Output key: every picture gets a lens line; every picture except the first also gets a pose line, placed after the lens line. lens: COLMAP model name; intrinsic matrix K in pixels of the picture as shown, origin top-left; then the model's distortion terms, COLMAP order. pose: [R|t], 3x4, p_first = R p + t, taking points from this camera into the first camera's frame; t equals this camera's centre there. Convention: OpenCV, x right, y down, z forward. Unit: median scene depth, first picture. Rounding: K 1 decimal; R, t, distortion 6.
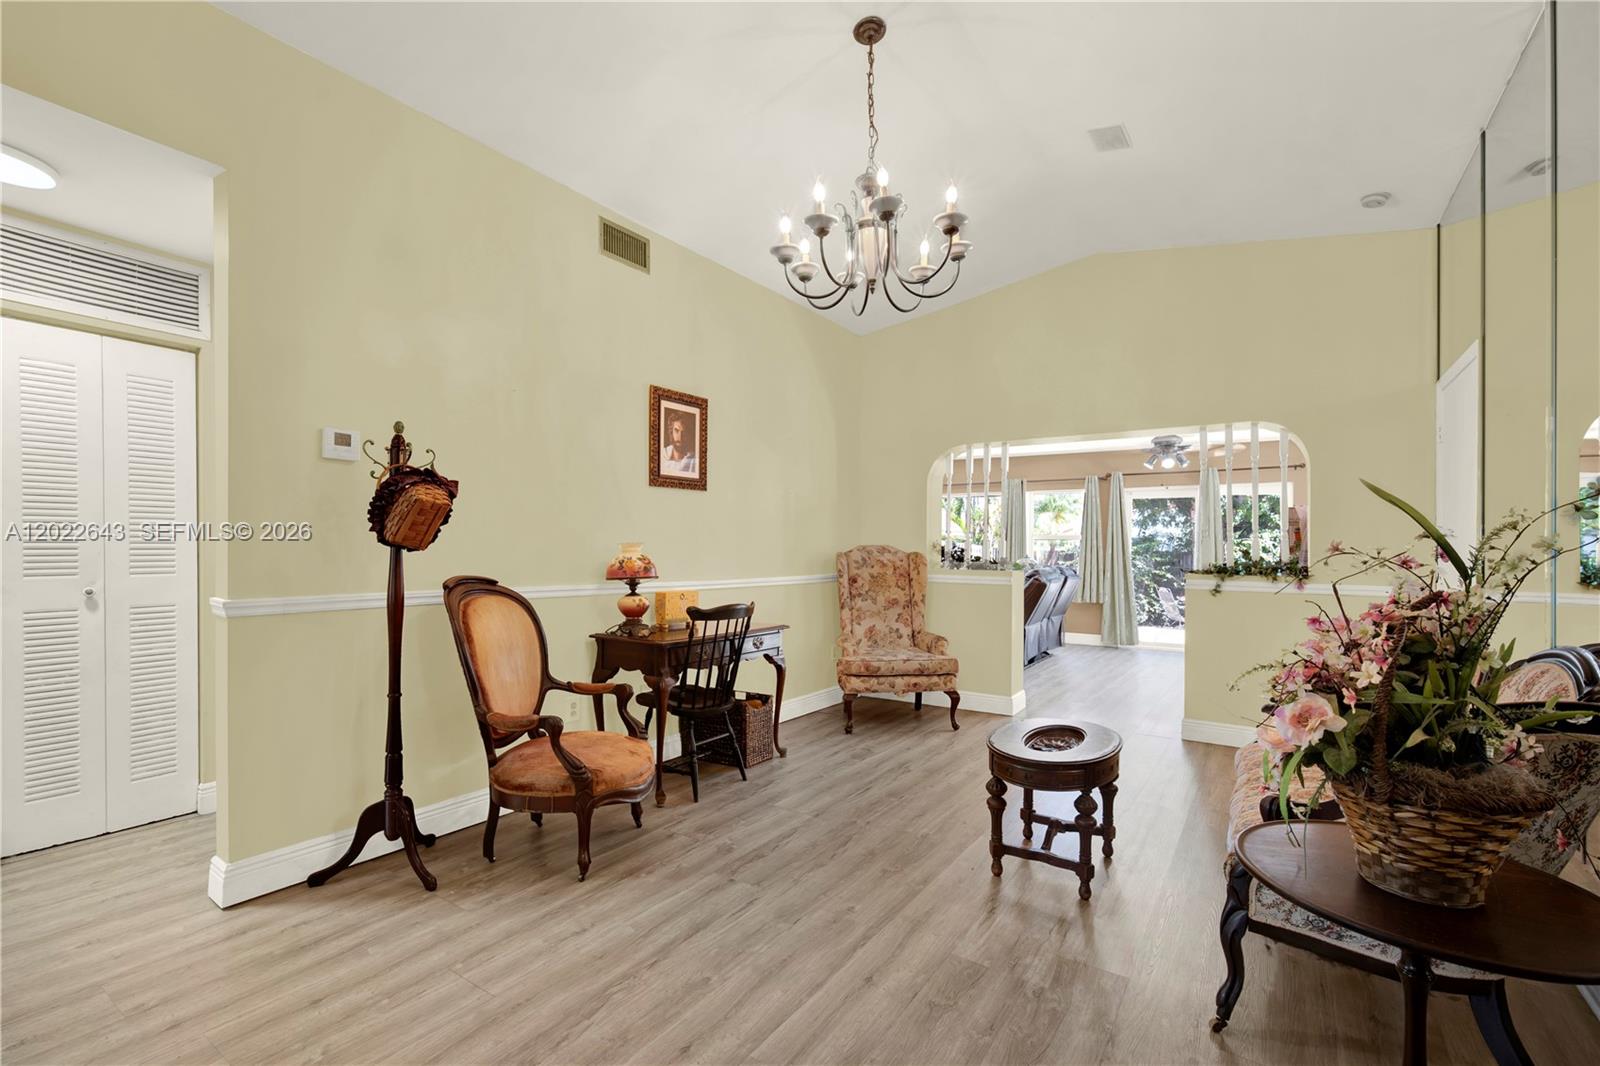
lens RADIAL K [[709.7, 0, 802.8], [0, 709.7, 546.4], [0, 0, 1]] dist [-0.008780, 0.000359]
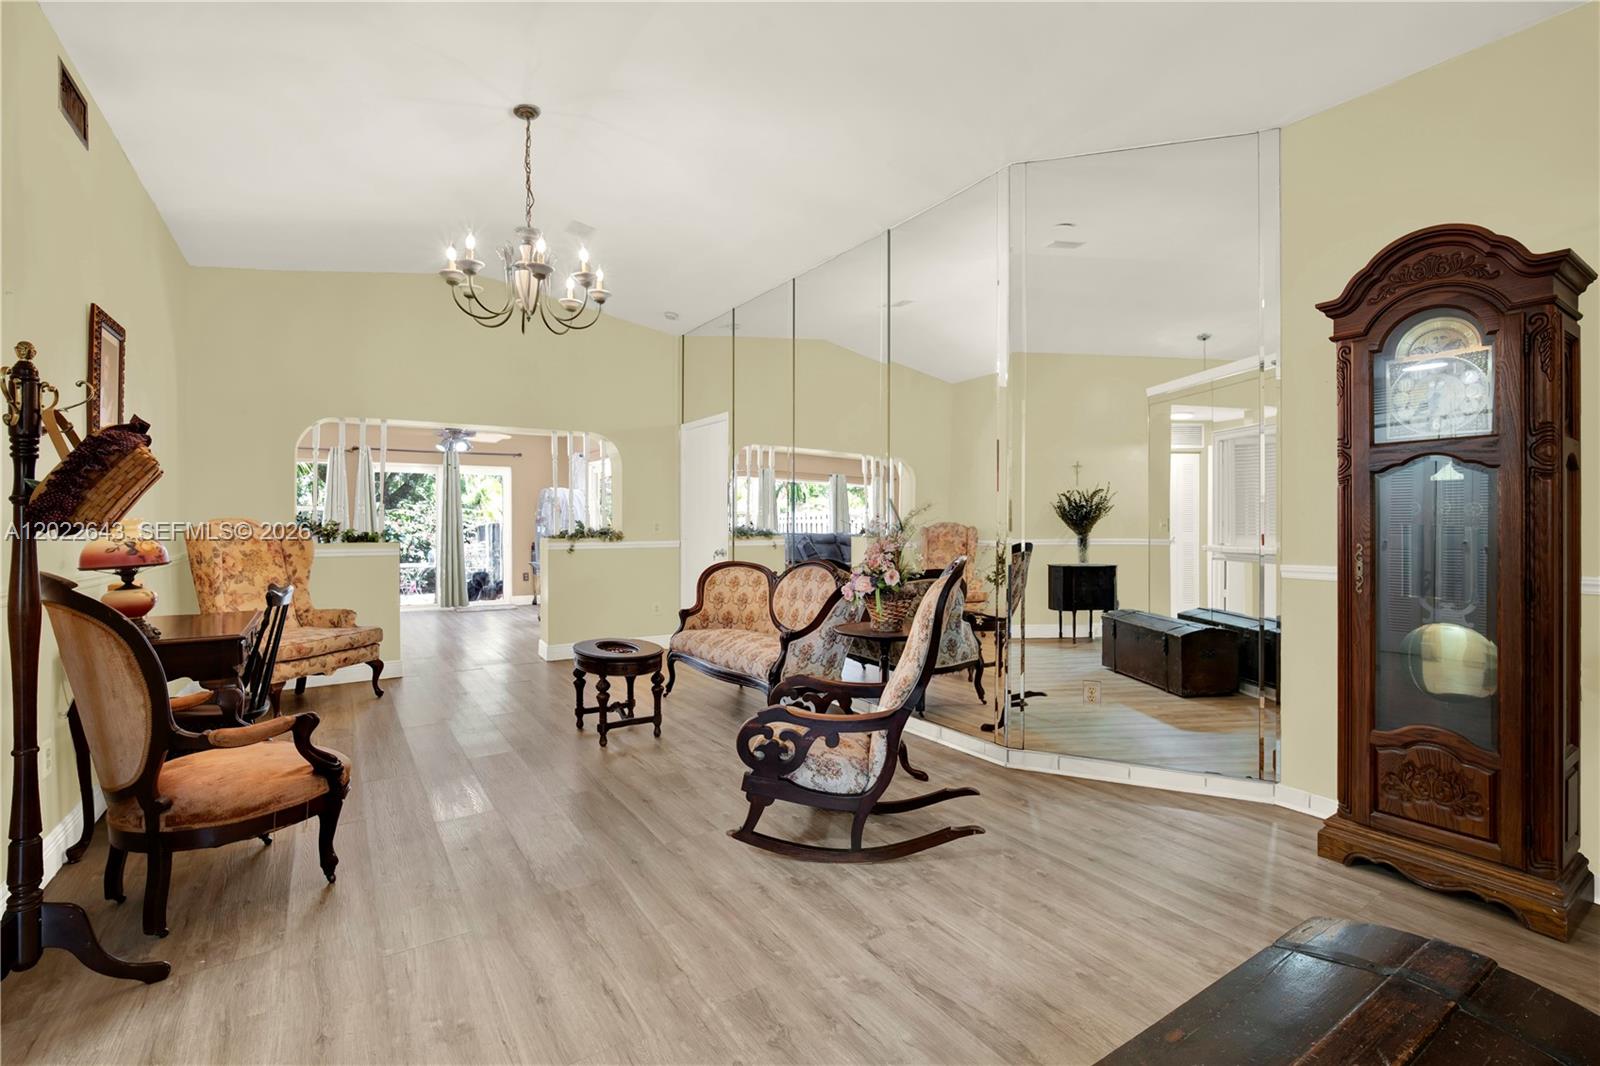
lens RADIAL K [[709.7, 0, 798.6], [0, 709.7, 521.8], [0, 0, 1]] dist [-0.008780, 0.000359]
pose [[0.379095, -0.011192, 0.925290, -0.588905], [0.004145, 0.999937, 0.010397, -0.005721], [-0.925349, -0.000106, 0.379117, 0.049484]]
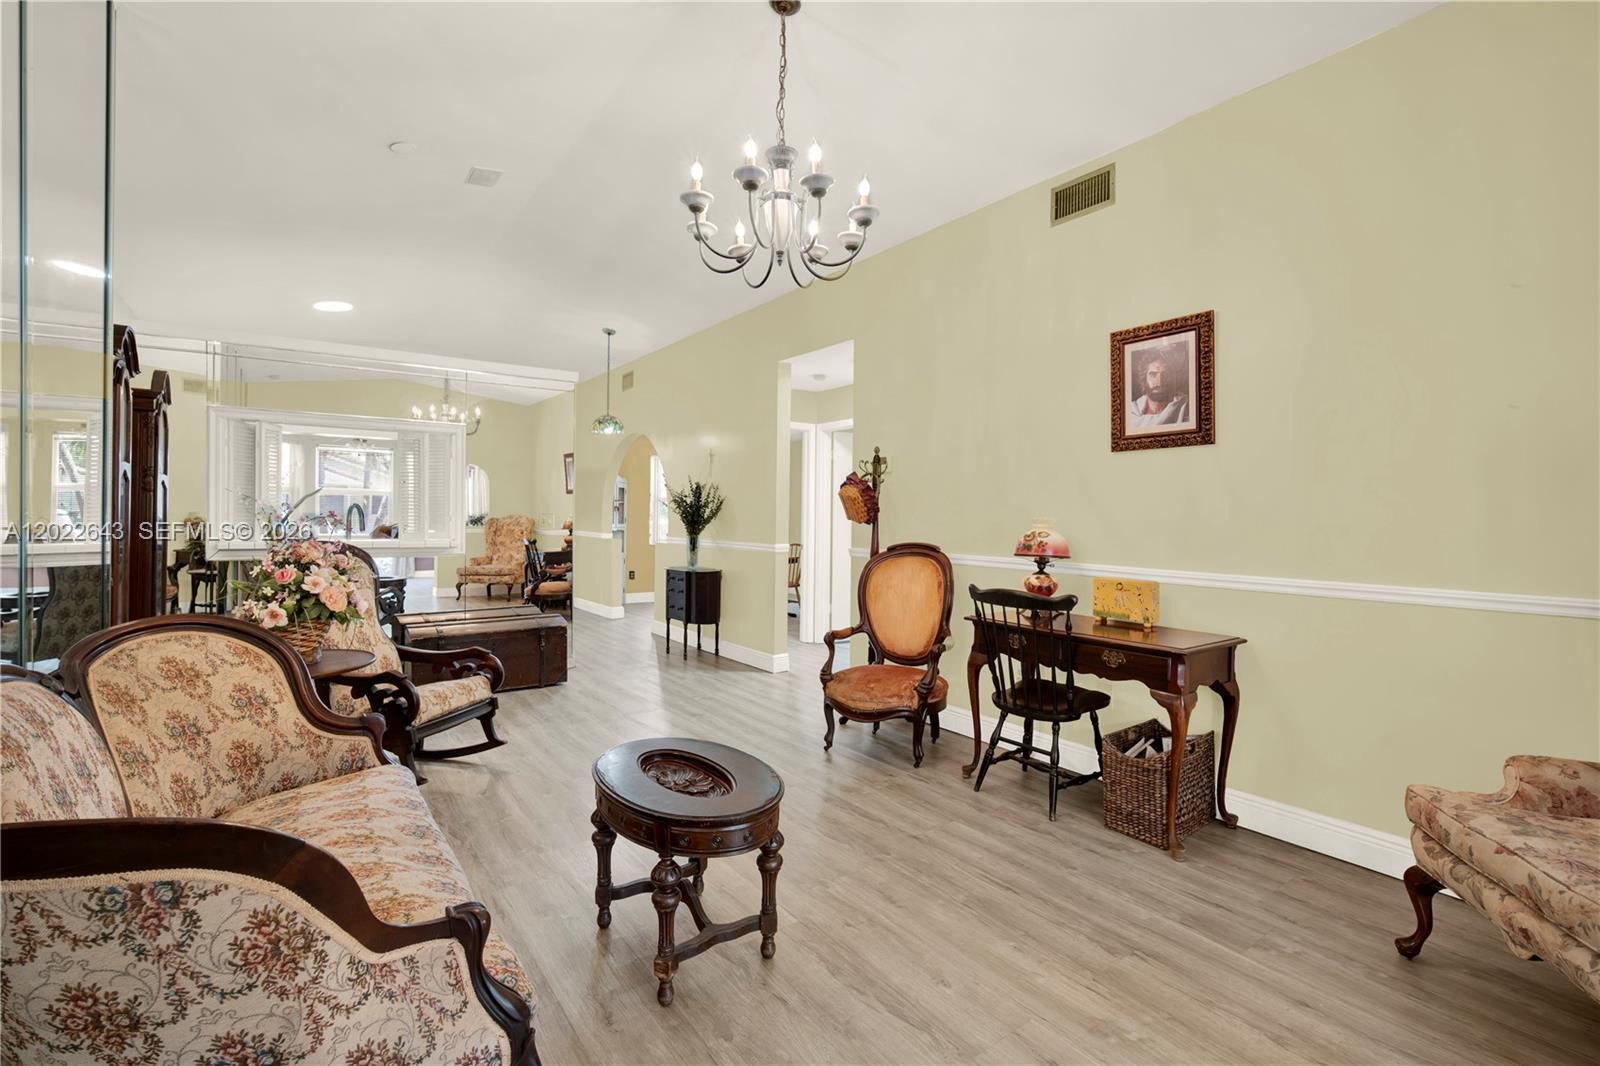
lens RADIAL K [[709.7, 0, 807.3], [0, 709.7, 516.4], [0, 0, 1]] dist [-0.008780, 0.000359]
pose [[-0.332774, -0.010534, -0.942948, 0.680661], [-0.008362, 0.999931, -0.008219, 0.001687], [0.942969, 0.005150, -0.332840, 0.907738]]
